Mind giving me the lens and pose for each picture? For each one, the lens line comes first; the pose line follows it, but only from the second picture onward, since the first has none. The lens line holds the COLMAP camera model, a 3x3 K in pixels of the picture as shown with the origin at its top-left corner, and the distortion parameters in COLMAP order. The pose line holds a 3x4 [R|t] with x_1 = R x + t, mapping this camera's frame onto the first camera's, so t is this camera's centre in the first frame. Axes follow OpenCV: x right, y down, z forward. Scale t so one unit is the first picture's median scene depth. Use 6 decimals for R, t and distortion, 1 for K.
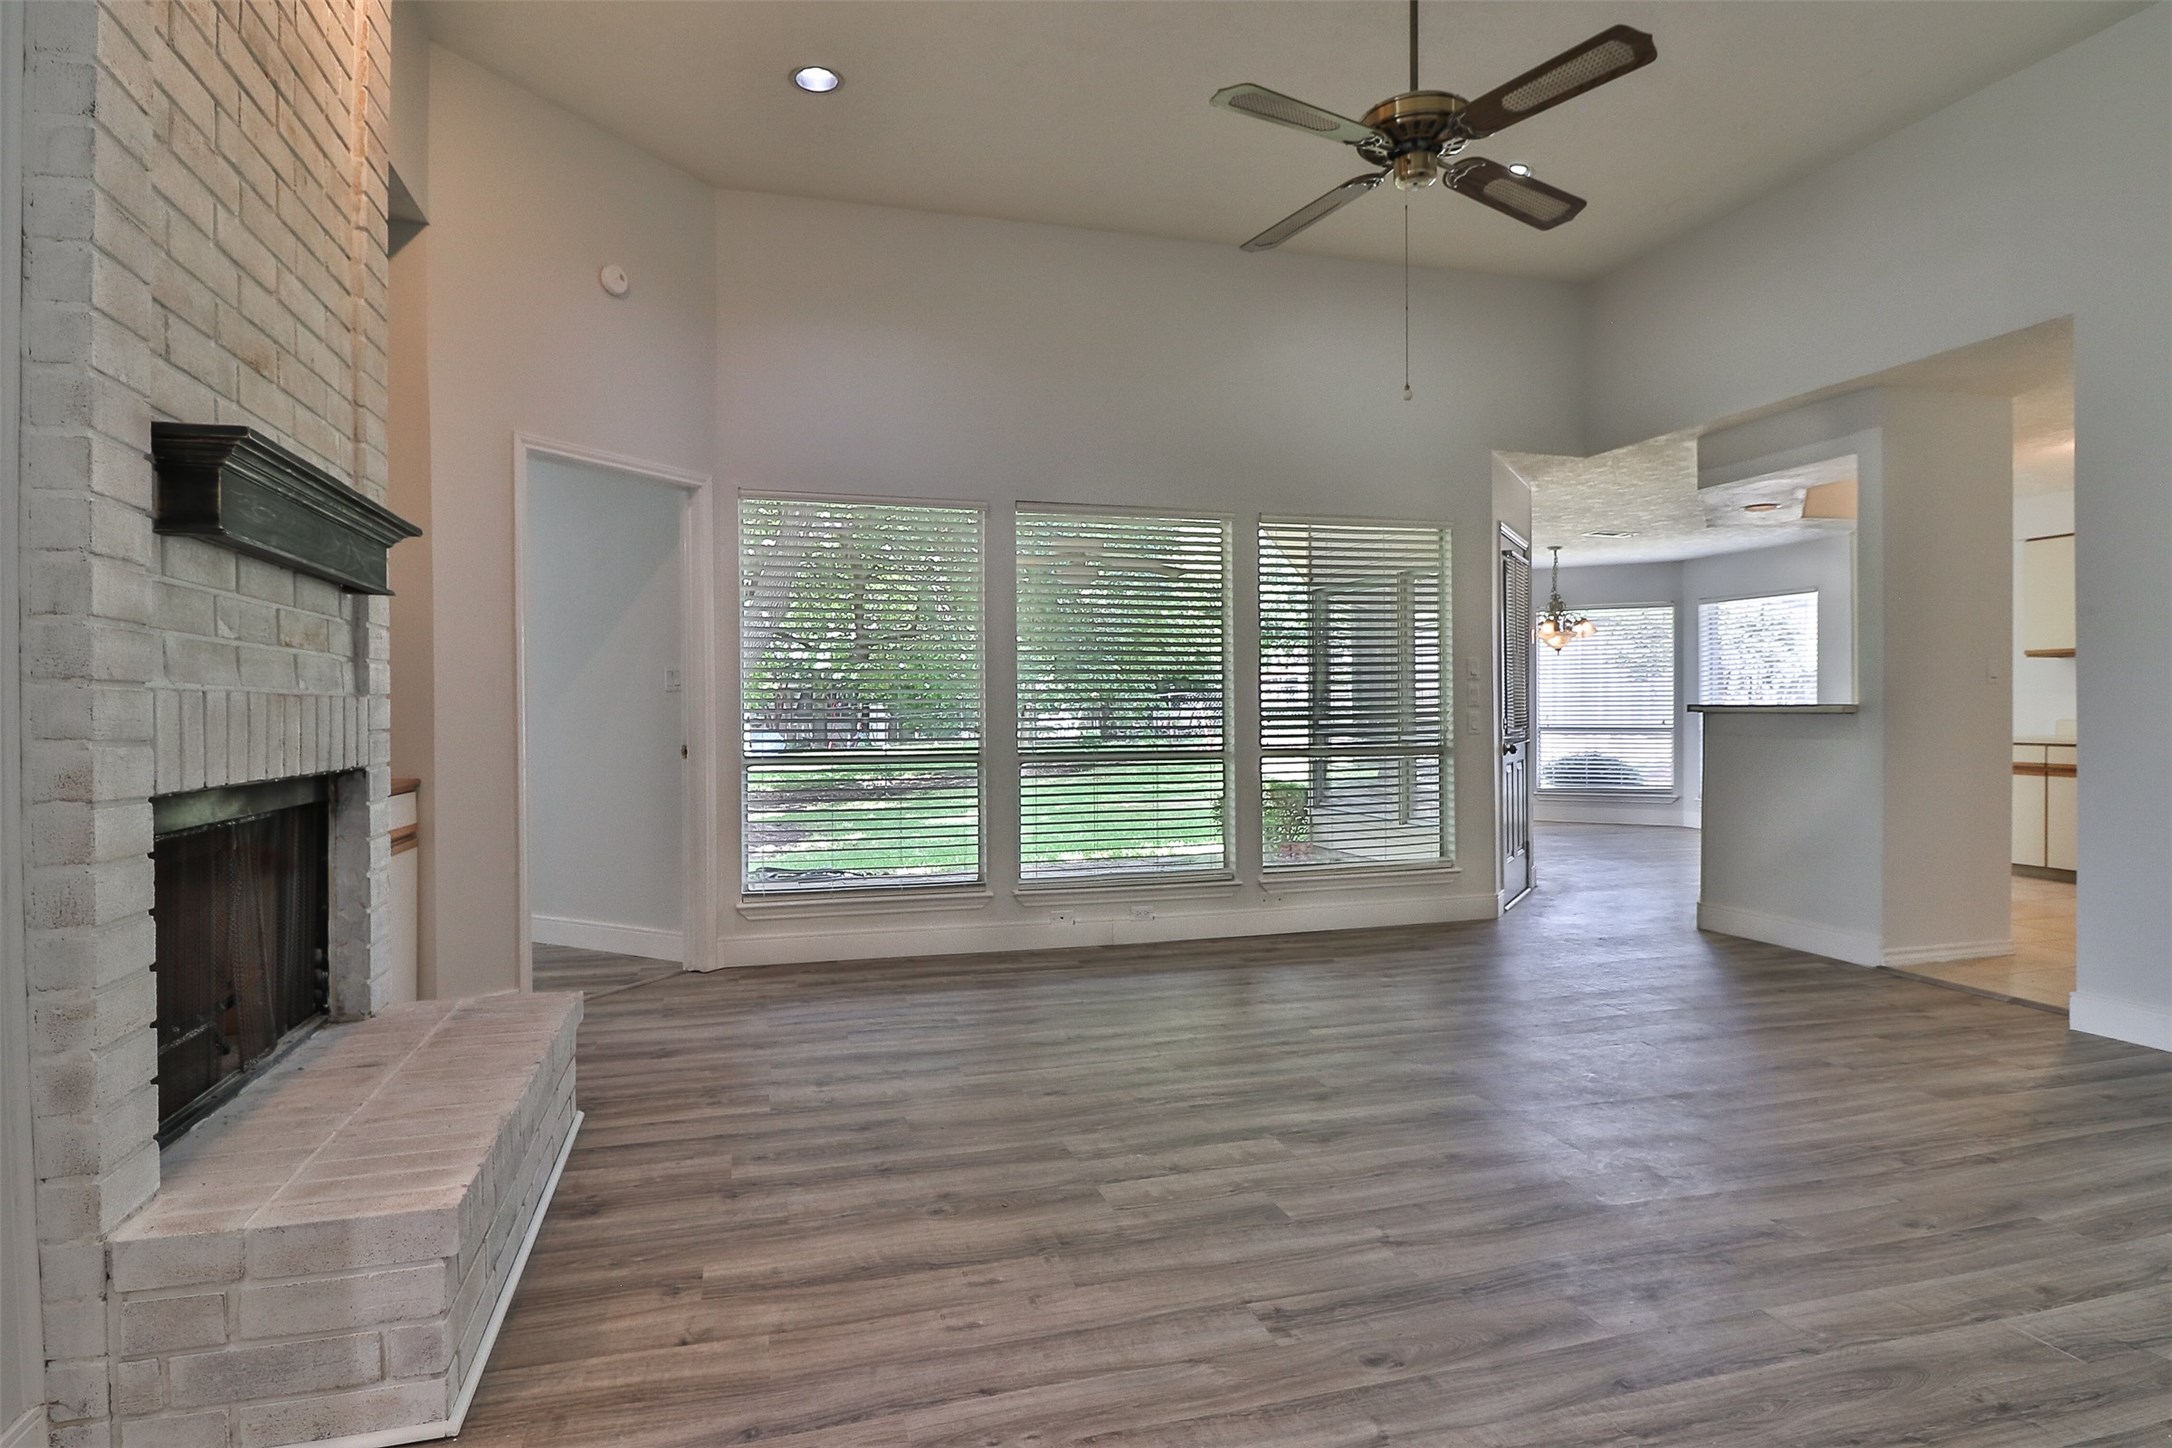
lens RADIAL K [[1129.9, 0, 1079.2], [0, 1129.9, 707.9], [0, 0, 1]] dist [0.002123, -0.000003]
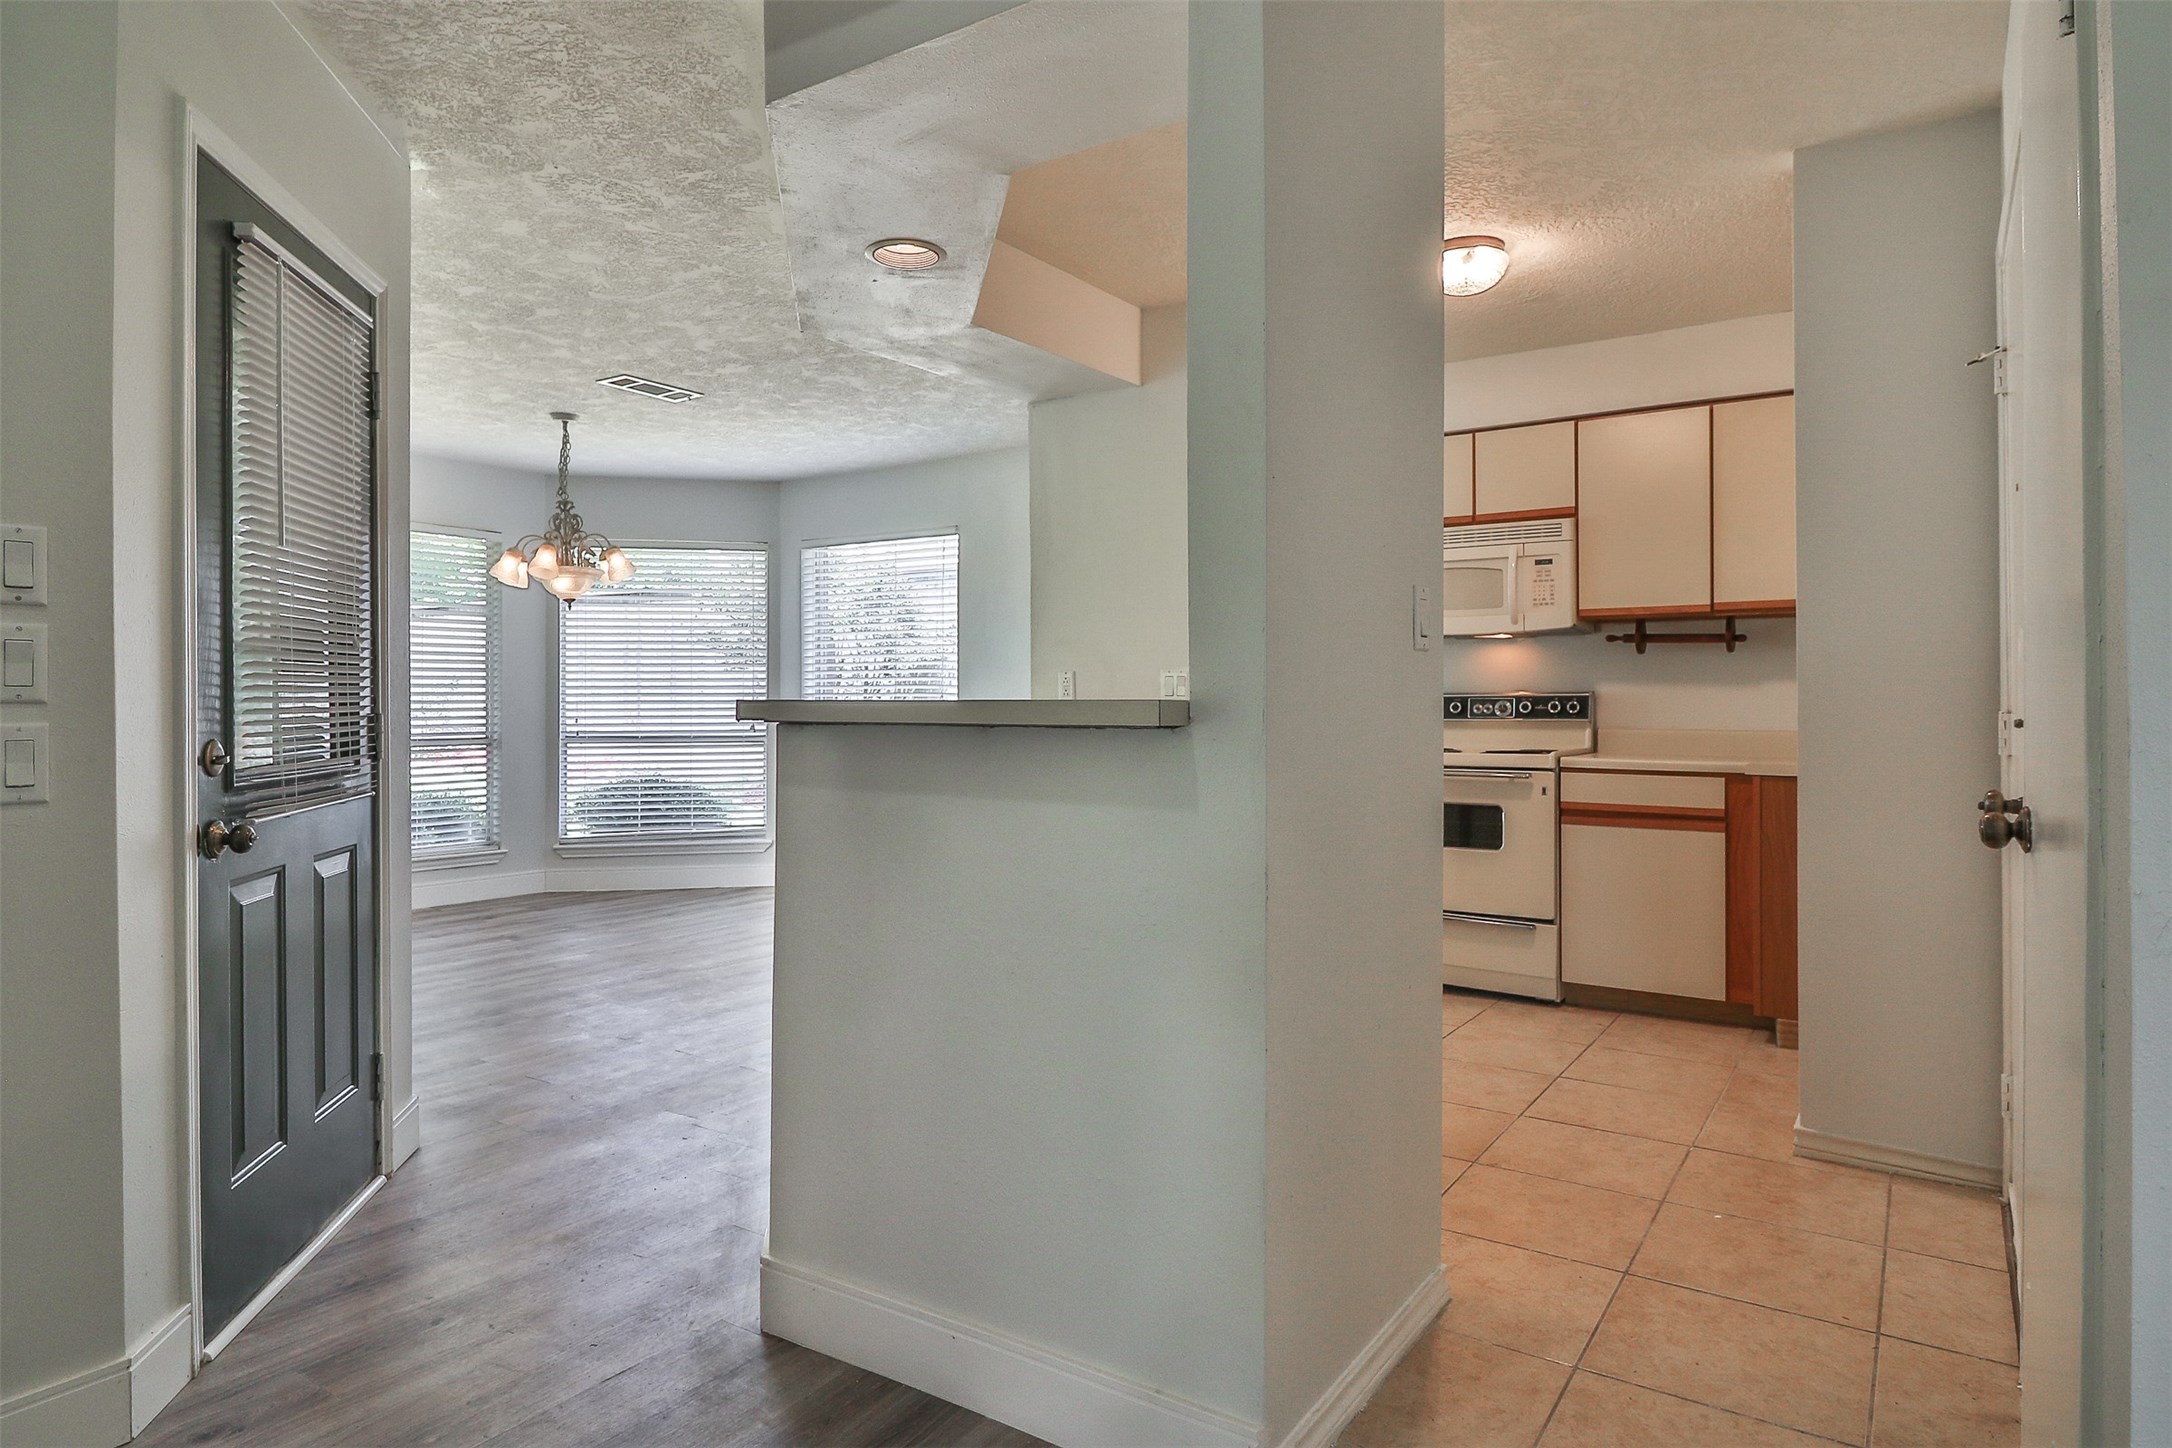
lens RADIAL K [[1309.4, 0, 1124.8], [0, 1309.4, 700.9], [0, 0, 1]] dist [-0.004065, -0.000479]
pose [[0.742291, 0.002220, 0.670074, 0.173789], [-0.000493, 0.999996, -0.002767, -0.000704], [-0.670078, 0.001724, 0.742289, 0.302514]]
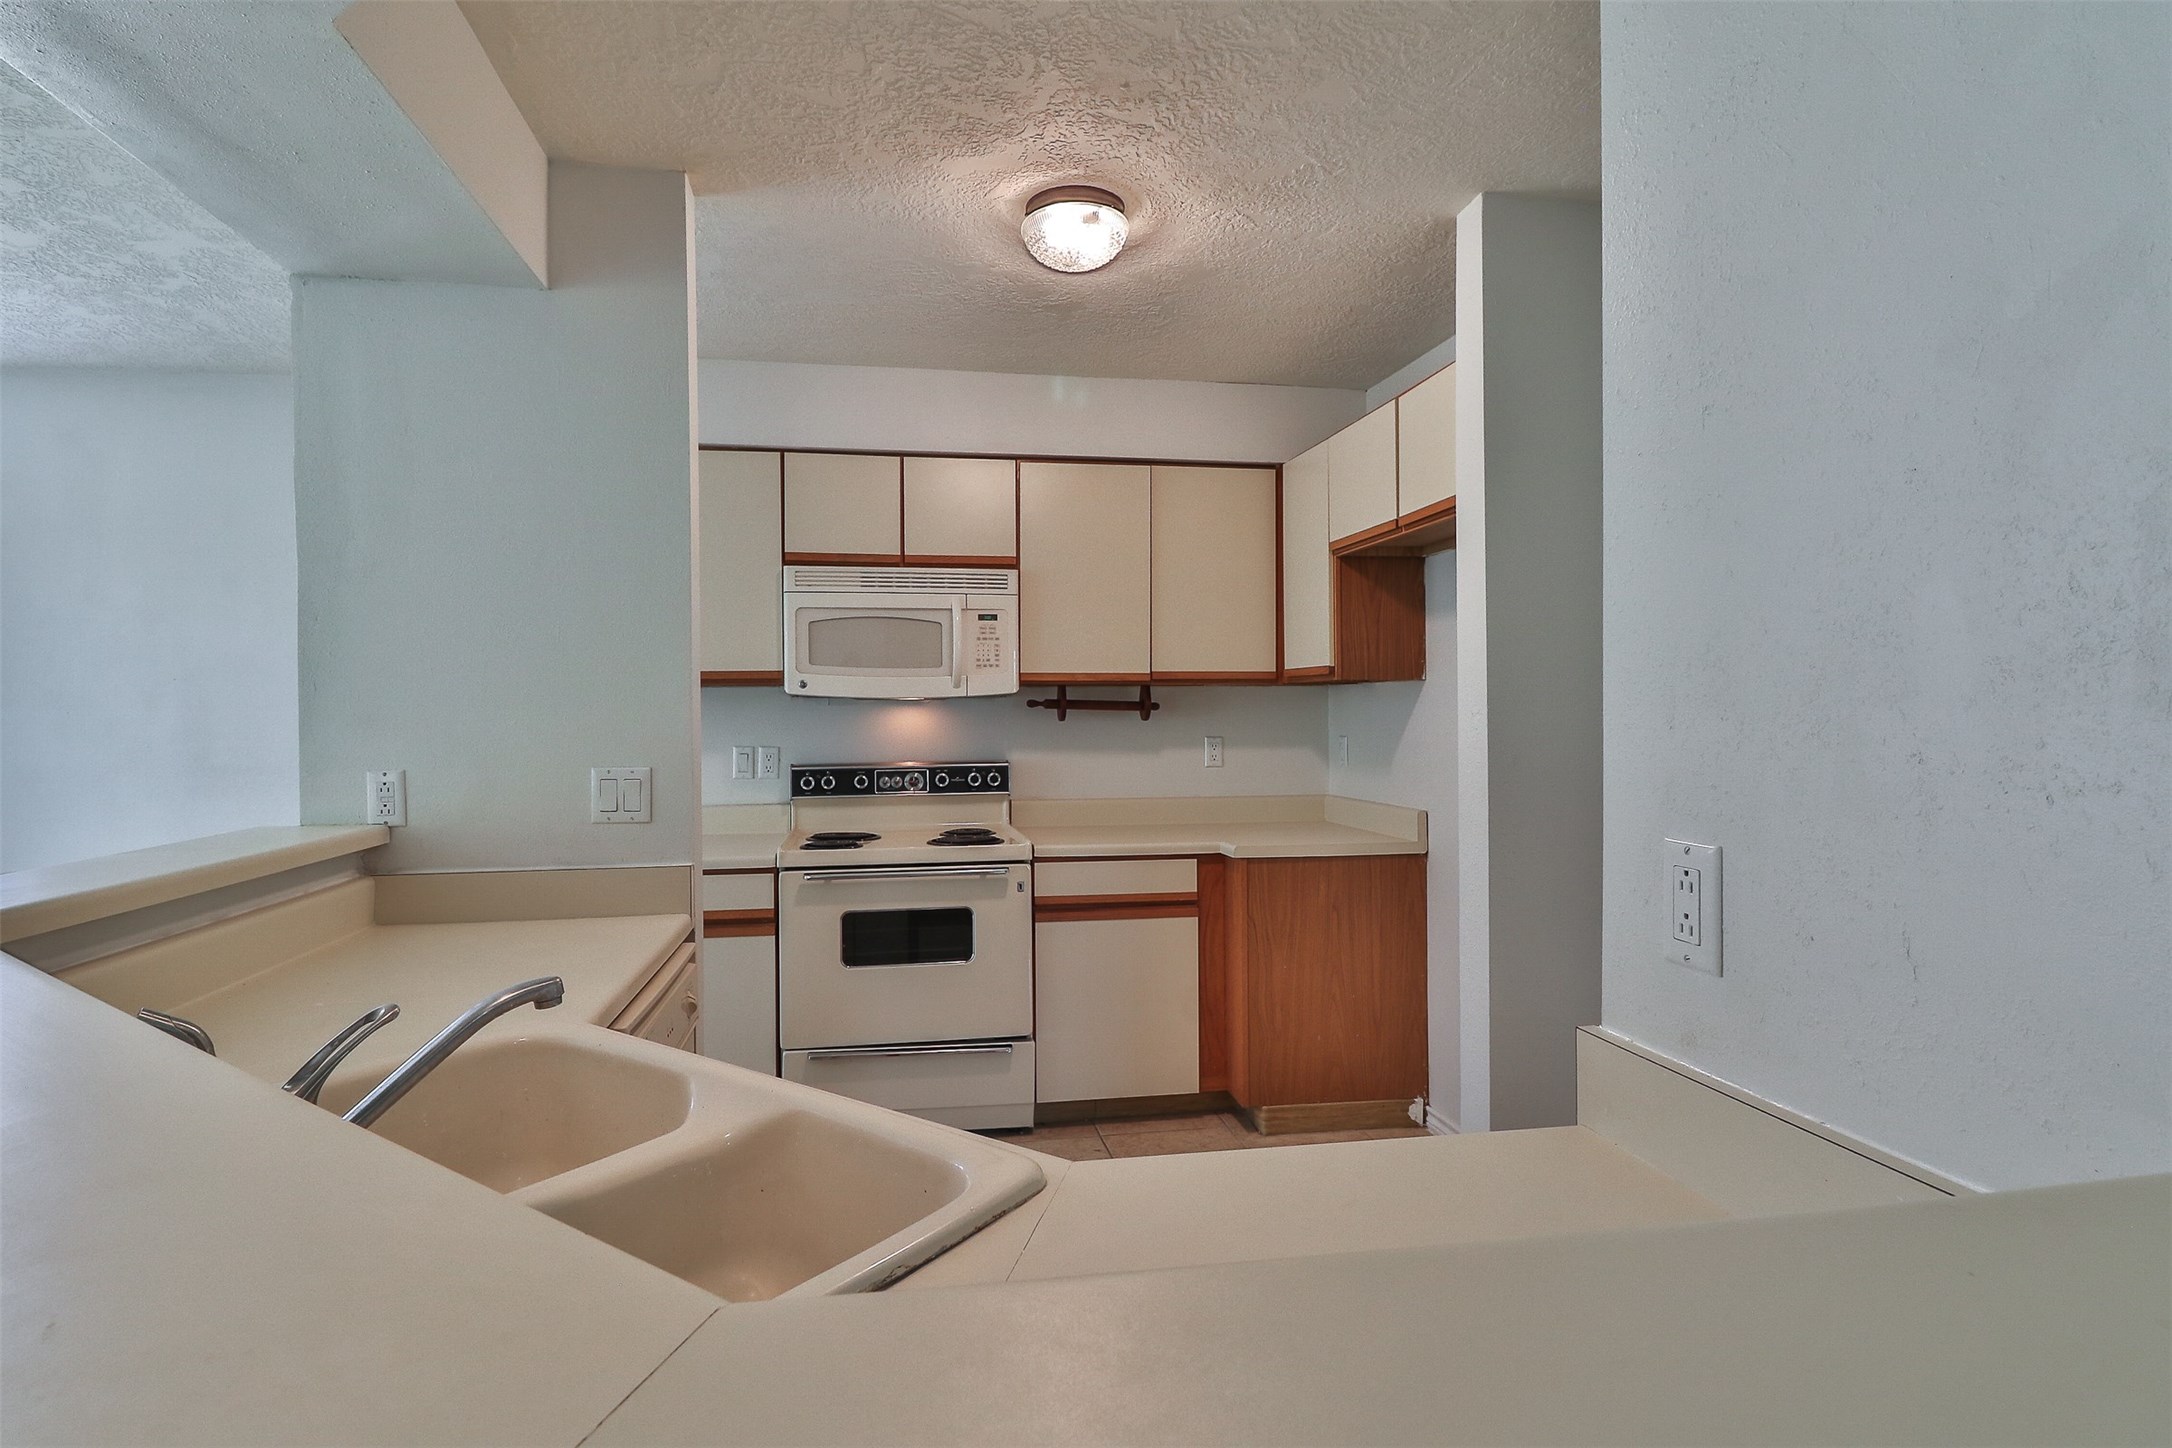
lens RADIAL K [[1099.7, 0, 1067.6], [0, 1099.7, 712.3], [0, 0, 1]] dist [-0.004585, -0.002291]
pose [[0.099563, 0.000172, 0.995031, 0.266342], [0.001038, 0.999999, -0.000277, -0.023545], [-0.995031, 0.001060, 0.099563, 0.504298]]
